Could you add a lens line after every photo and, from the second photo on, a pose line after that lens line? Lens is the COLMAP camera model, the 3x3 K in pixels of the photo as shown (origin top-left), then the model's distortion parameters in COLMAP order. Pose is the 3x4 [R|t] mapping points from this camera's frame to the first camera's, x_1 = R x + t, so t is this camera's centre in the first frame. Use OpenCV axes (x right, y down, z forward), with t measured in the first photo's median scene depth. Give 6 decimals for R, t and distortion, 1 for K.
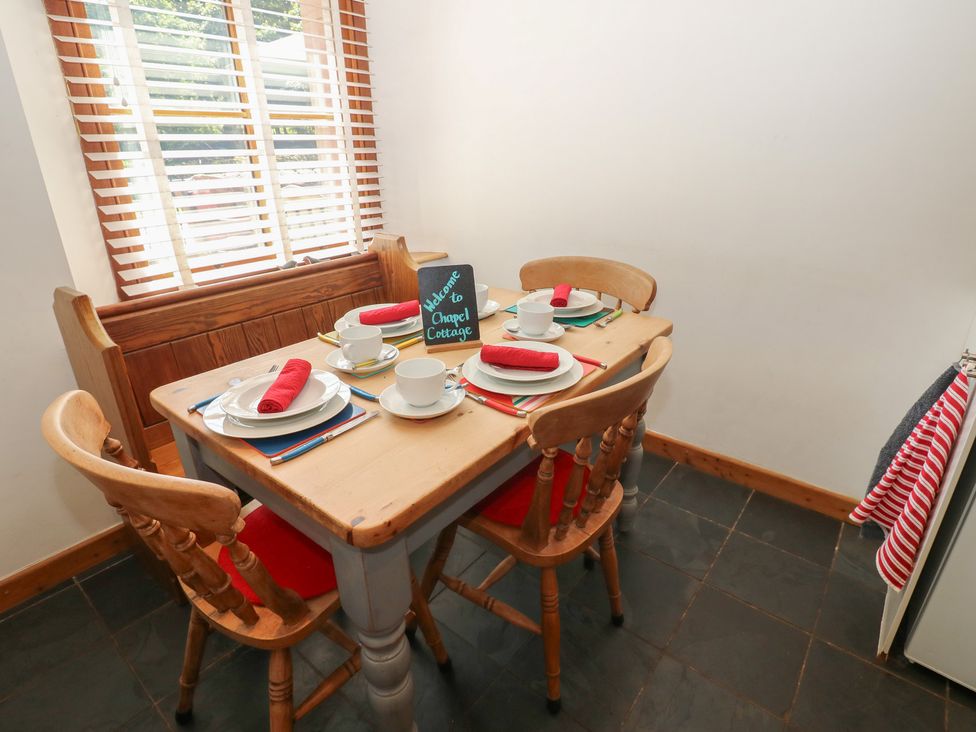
lens RADIAL K [[521.9, 0, 488.3], [0, 521.9, 368.9], [0, 0, 1]] dist [-0.004460, -0.011696]
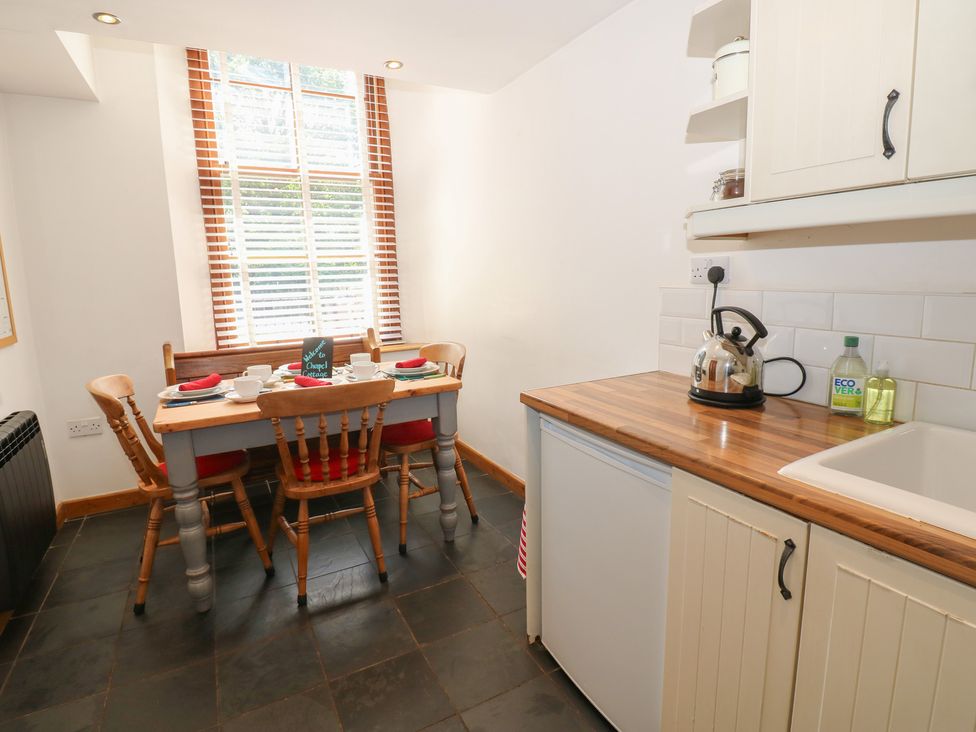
lens RADIAL K [[521.9, 0, 489.1], [0, 521.9, 359.7], [0, 0, 1]] dist [-0.004460, -0.011696]
pose [[0.920477, 0.051239, -0.387423, 1.136755], [-0.138871, 0.969550, -0.201714, 0.154221], [0.365290, 0.239475, 0.899564, -0.371341]]
